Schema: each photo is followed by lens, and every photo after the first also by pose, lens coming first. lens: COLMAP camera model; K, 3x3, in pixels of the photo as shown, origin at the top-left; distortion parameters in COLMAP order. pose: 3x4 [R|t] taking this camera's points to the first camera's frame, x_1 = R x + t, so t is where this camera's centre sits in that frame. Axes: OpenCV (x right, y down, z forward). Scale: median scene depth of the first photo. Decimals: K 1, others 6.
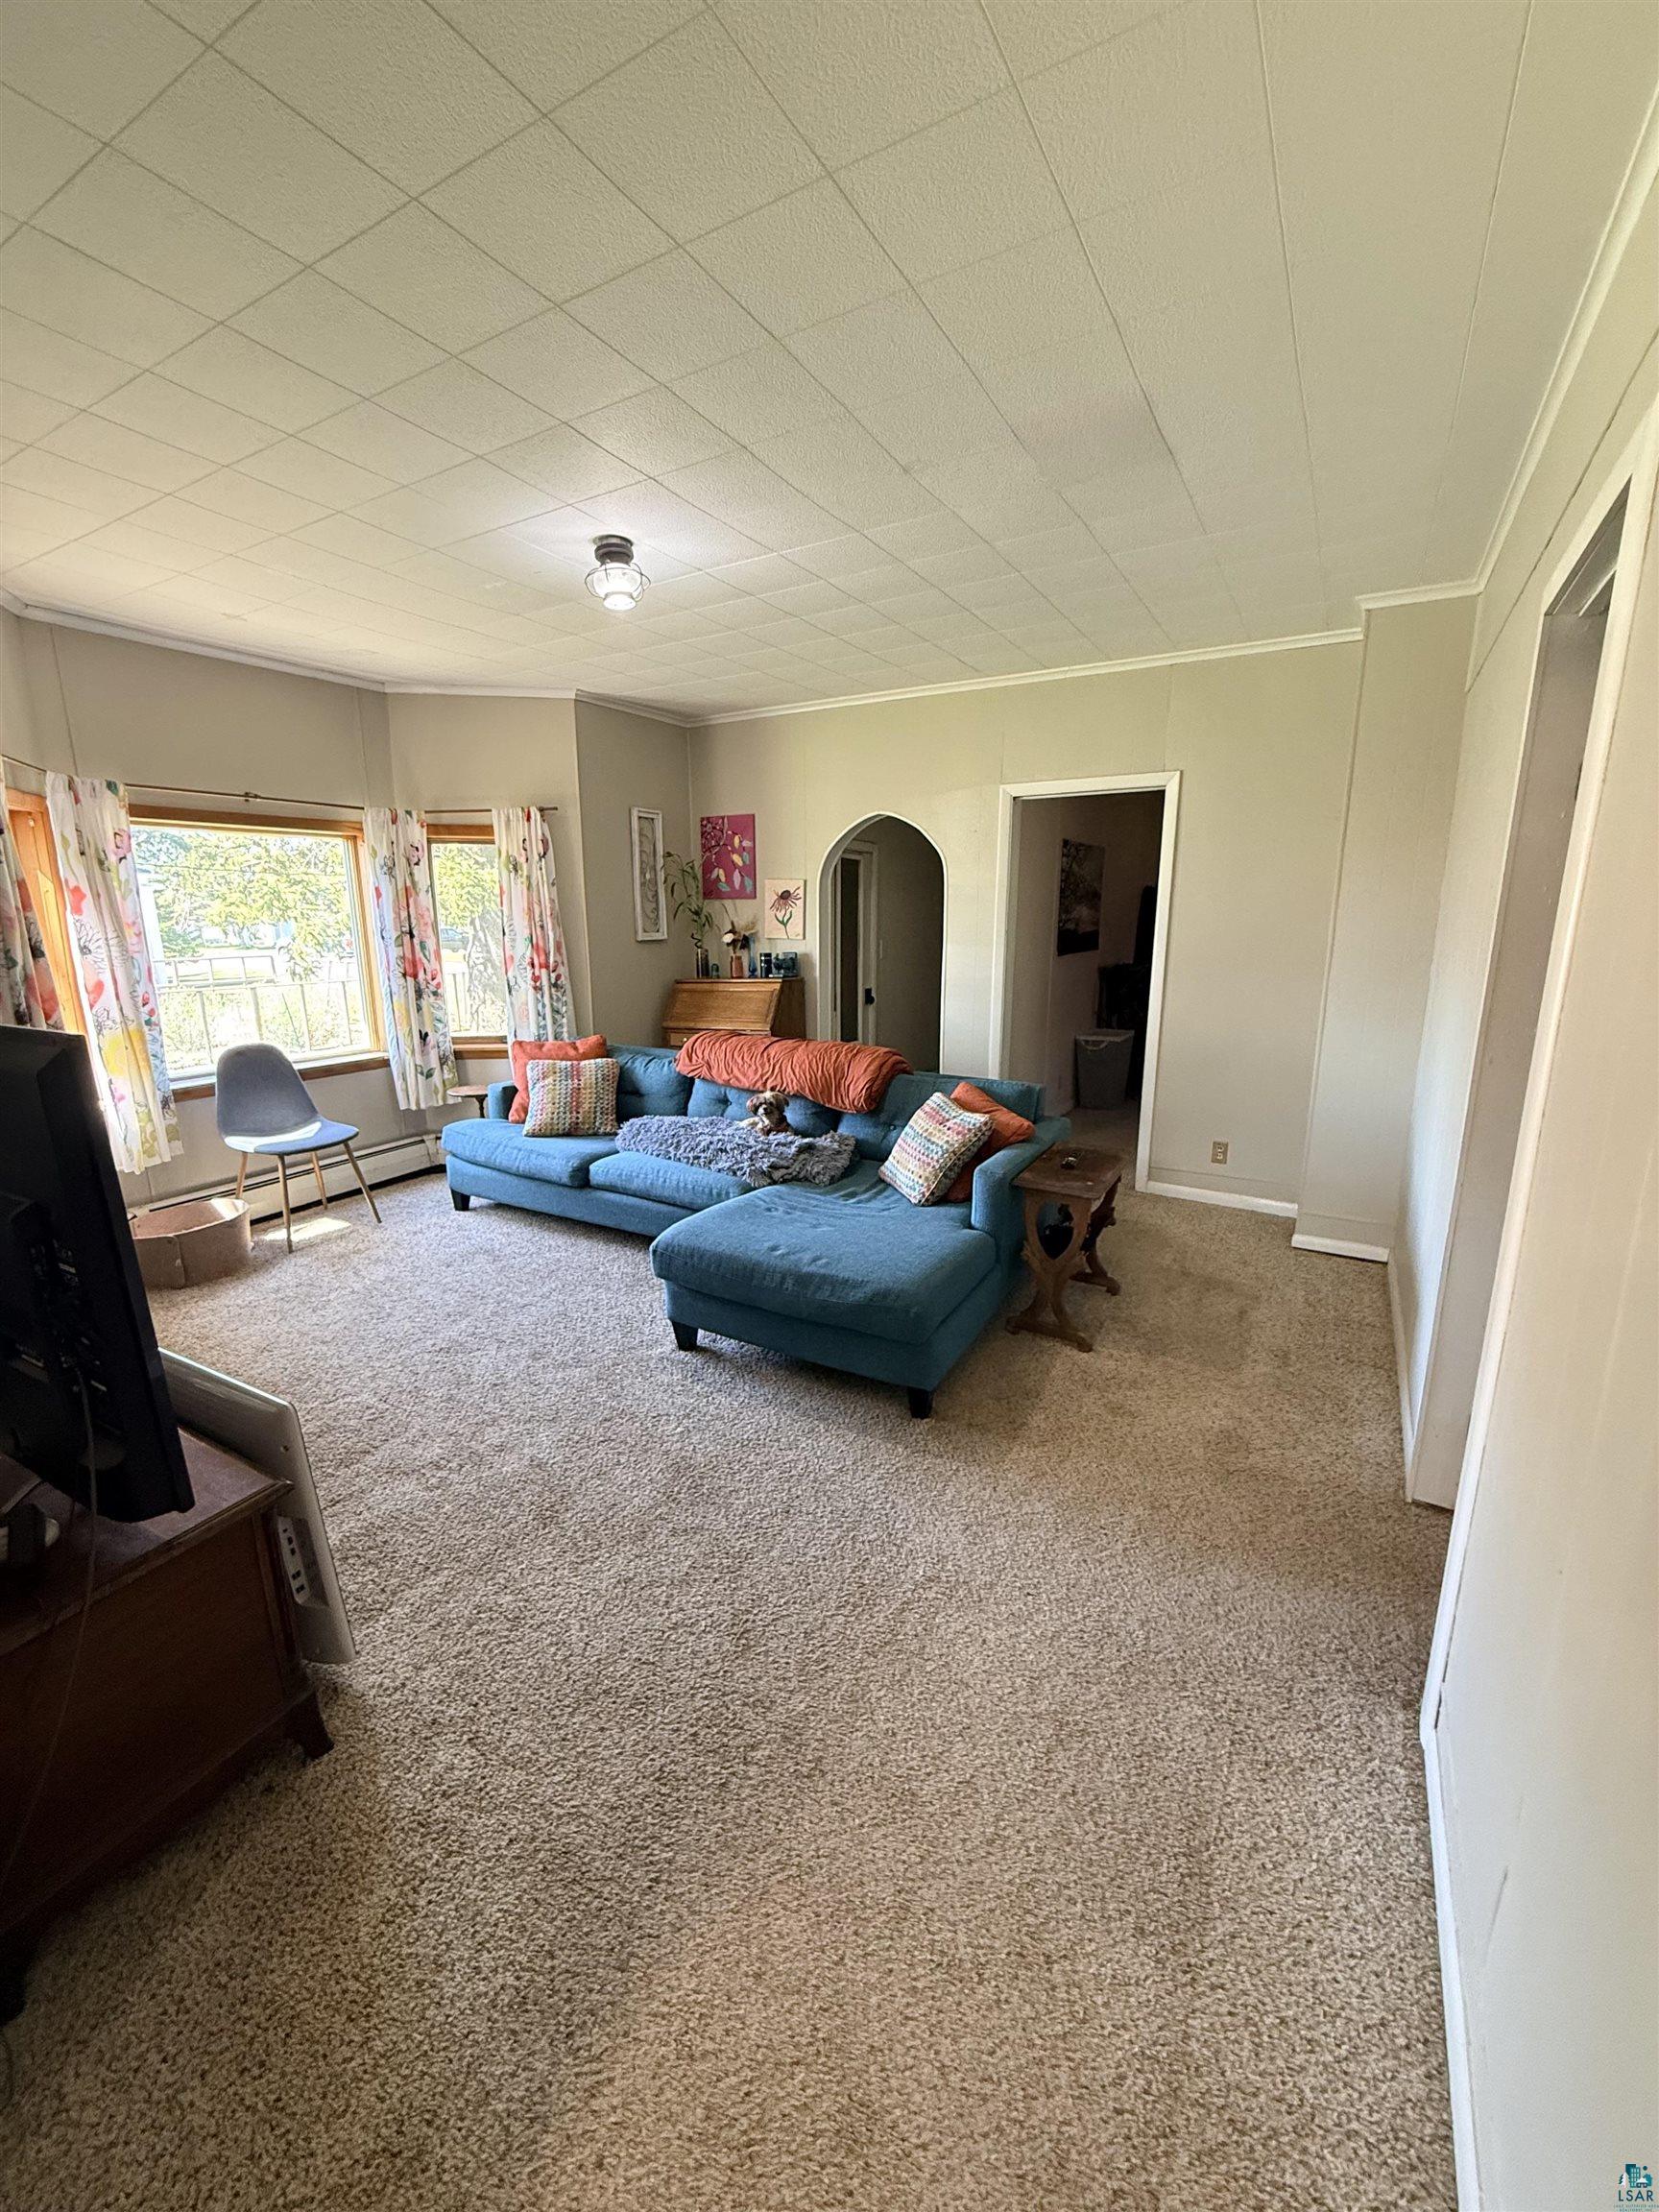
lens RADIAL K [[882.2, 0, 828.6], [0, 882.2, 1098.4], [0, 0, 1]] dist [-0.001227, -0.000171]
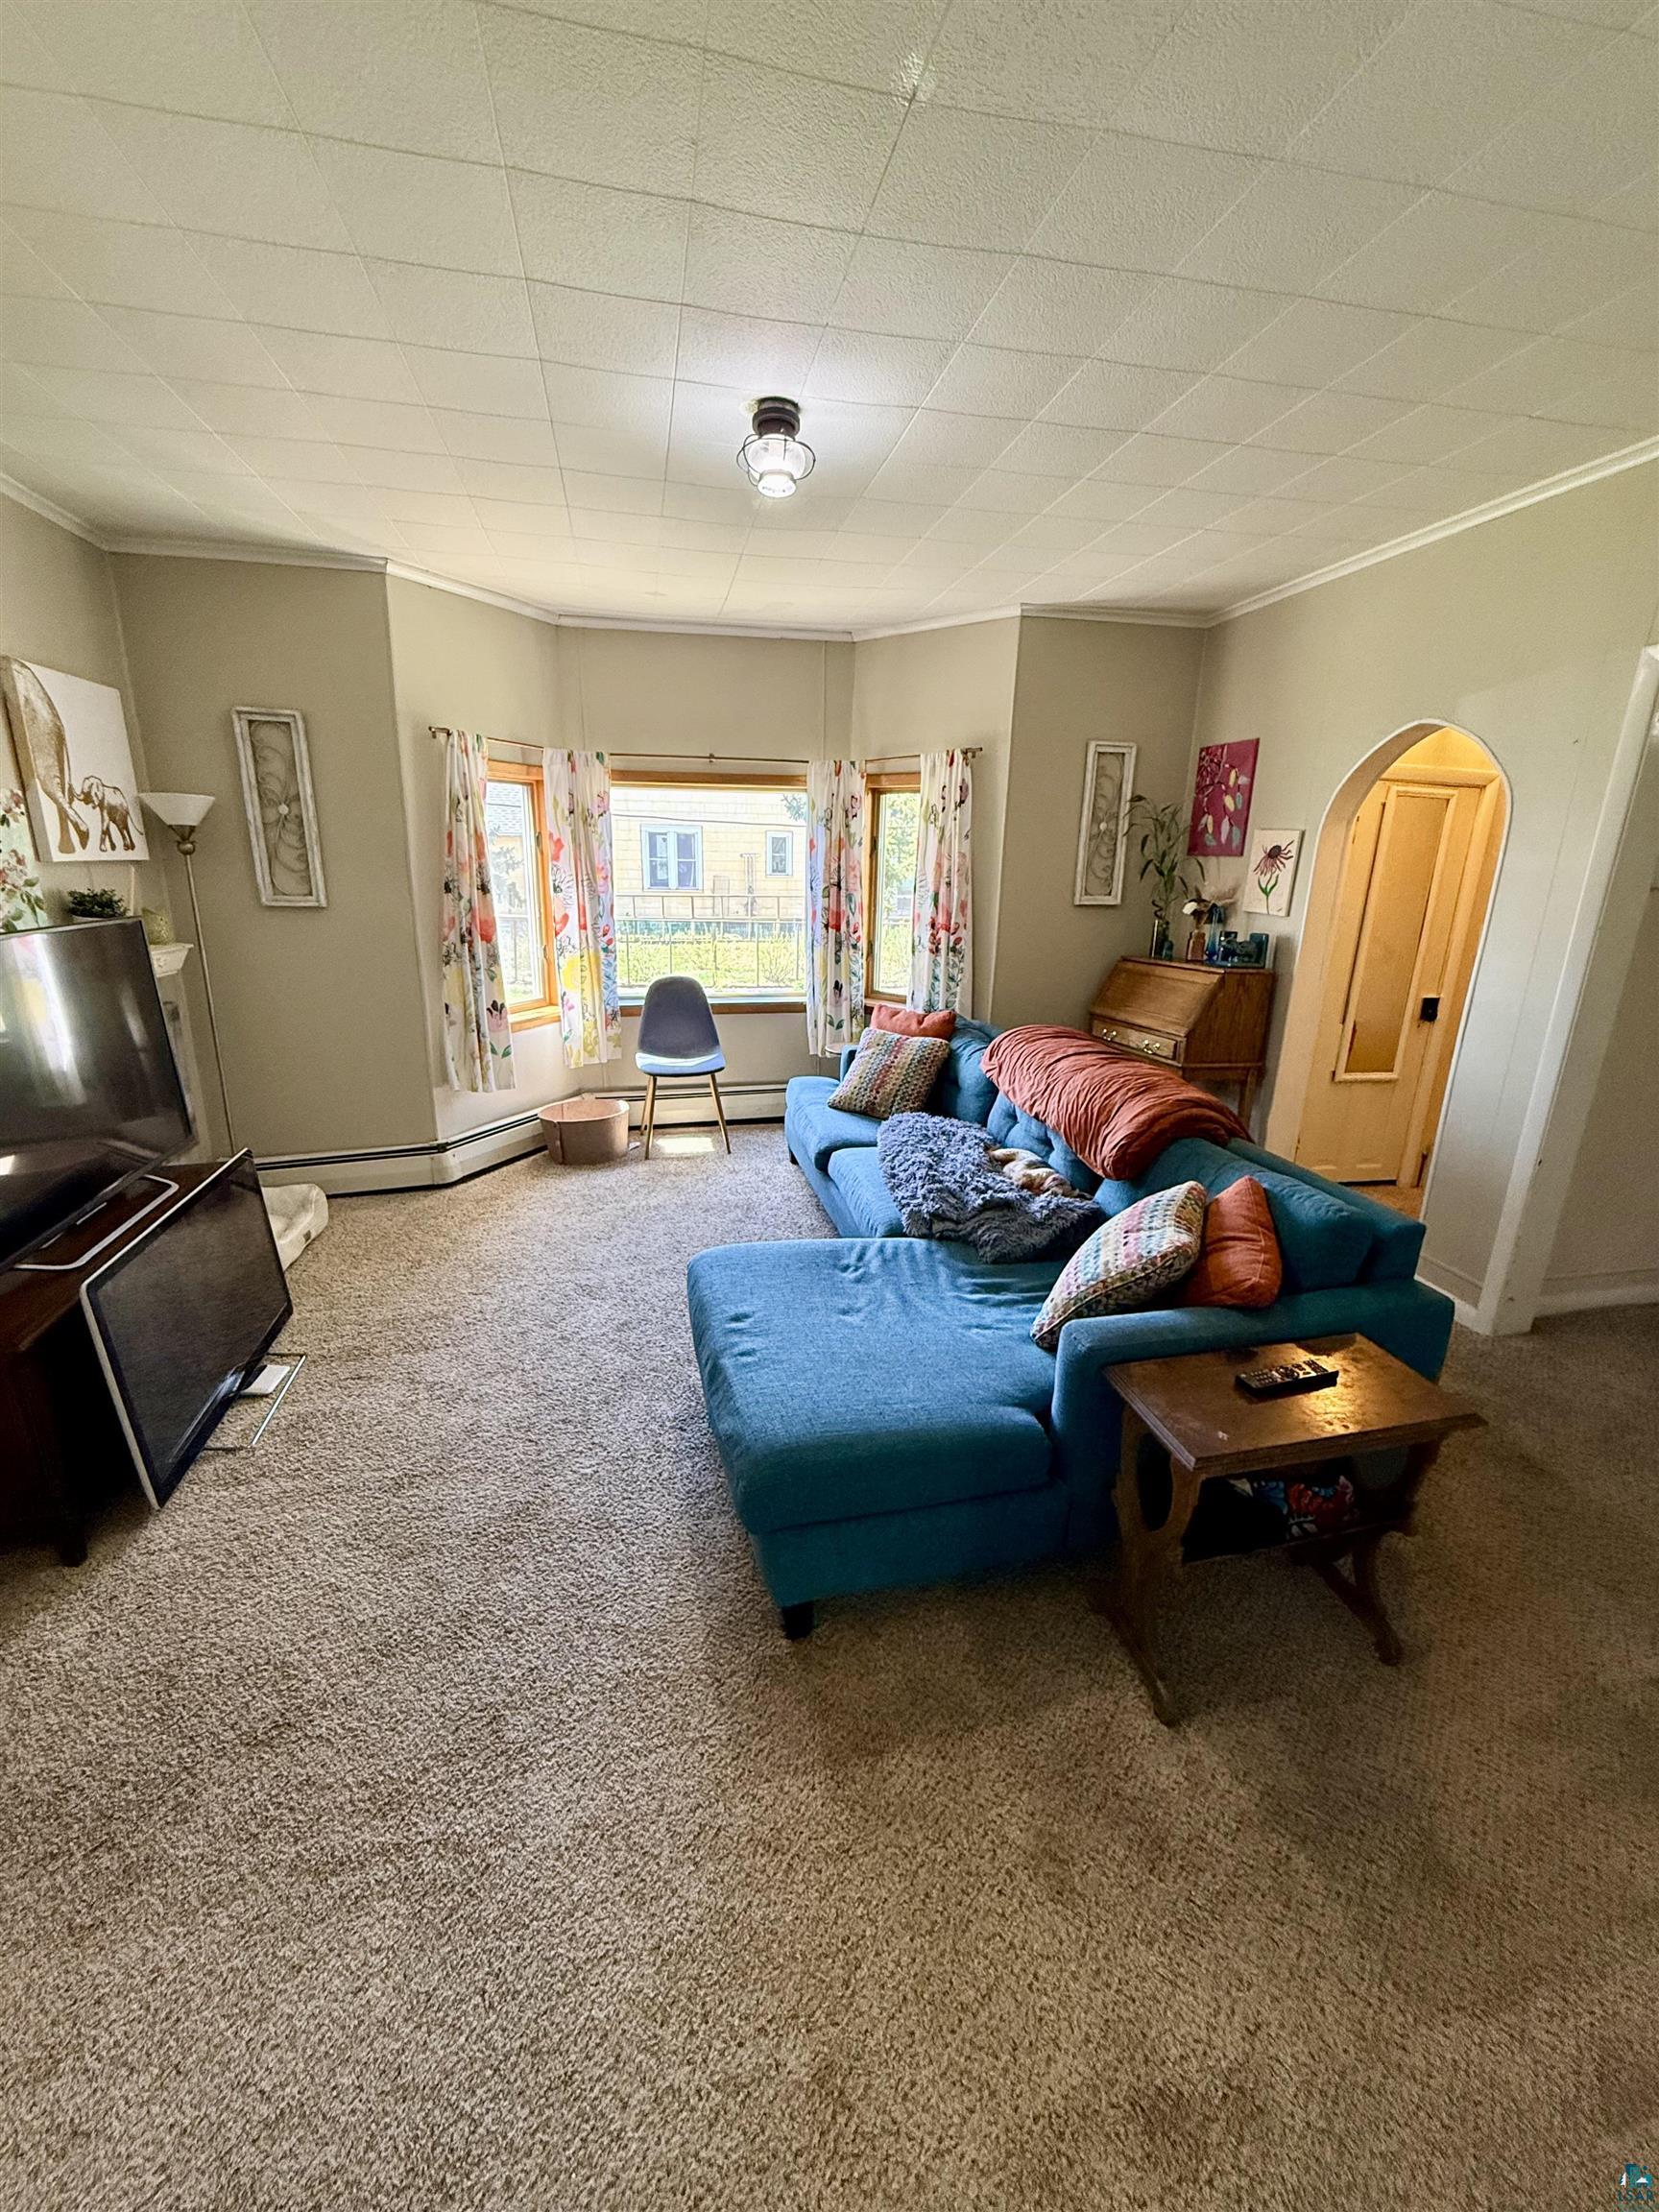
lens RADIAL K [[882.2, 0, 828.6], [0, 882.2, 1098.4], [0, 0, 1]] dist [-0.001227, -0.000171]
pose [[0.676458, 0.212001, -0.705309, 0.285920], [-0.172643, 0.976635, 0.127975, -0.075378], [0.715960, 0.035197, 0.697253, 0.292121]]
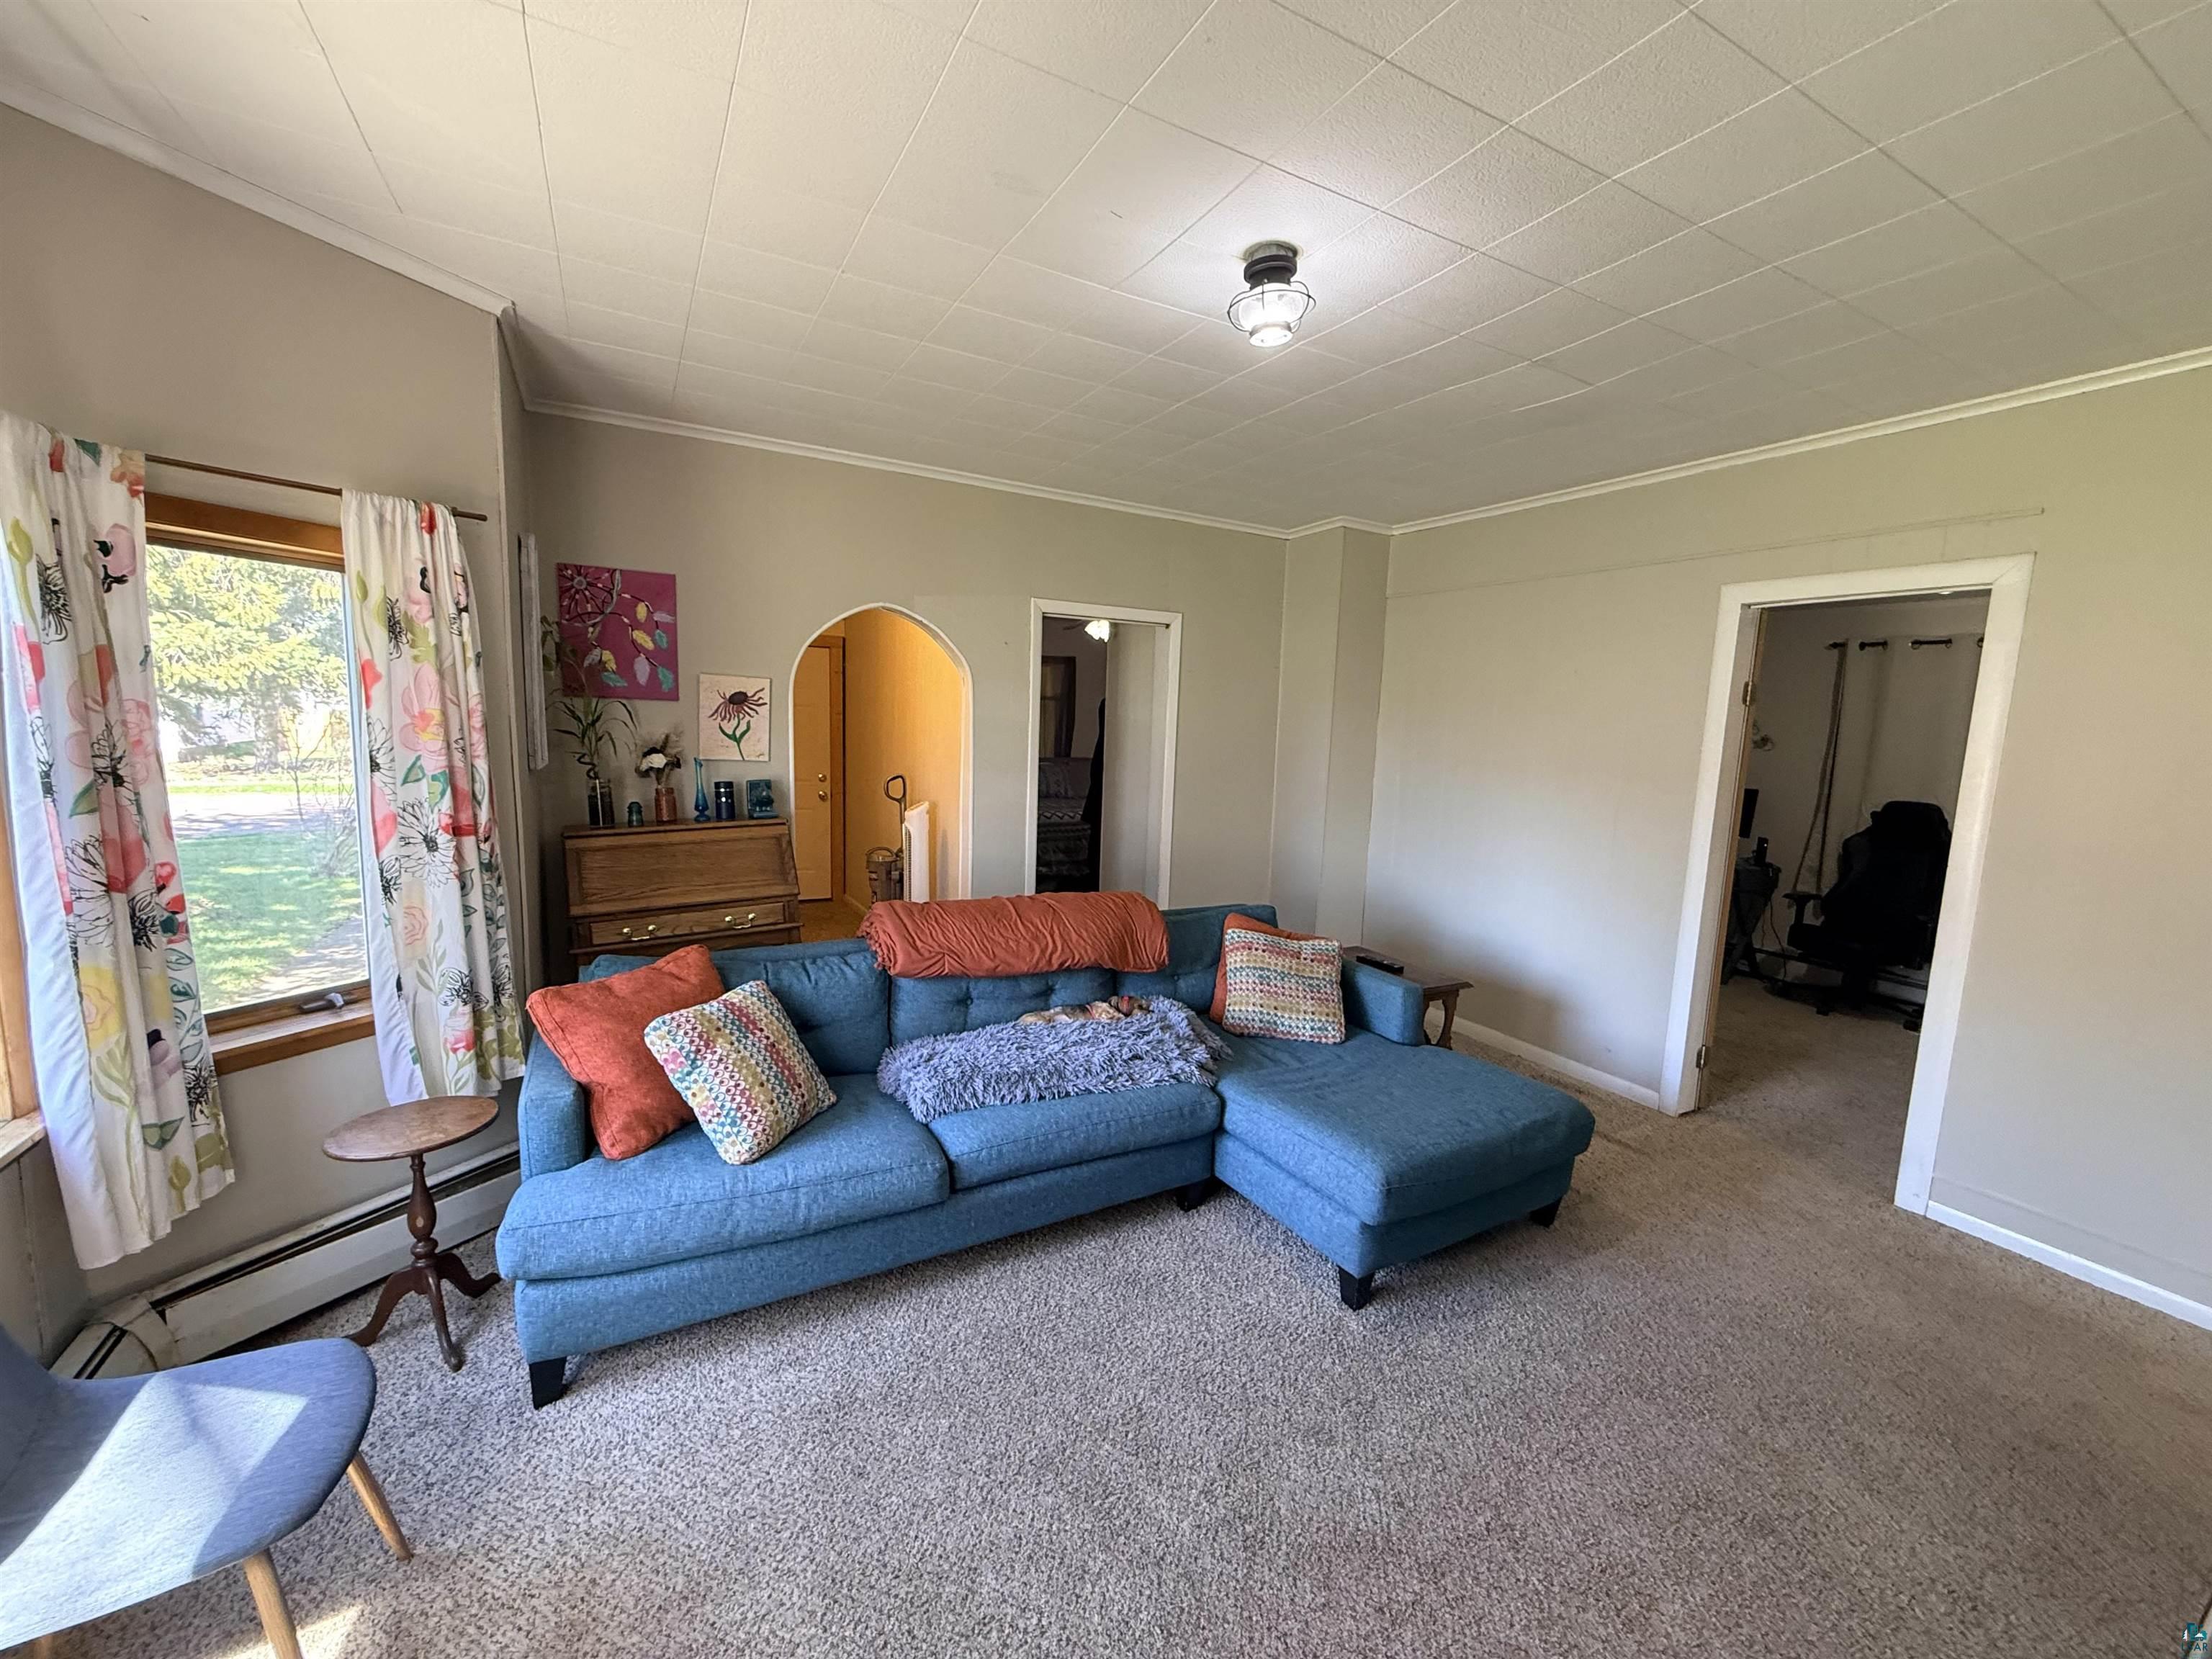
lens RADIAL K [[882.2, 0, 1100.0], [0, 882.2, 829.0], [0, 0, 1]] dist [-0.001227, -0.000171]
pose [[0.515545, -0.084666, 0.852669, -0.575164], [0.140724, 0.989961, 0.013214, -0.111648], [-0.845228, 0.113178, 0.522284, 0.465439]]
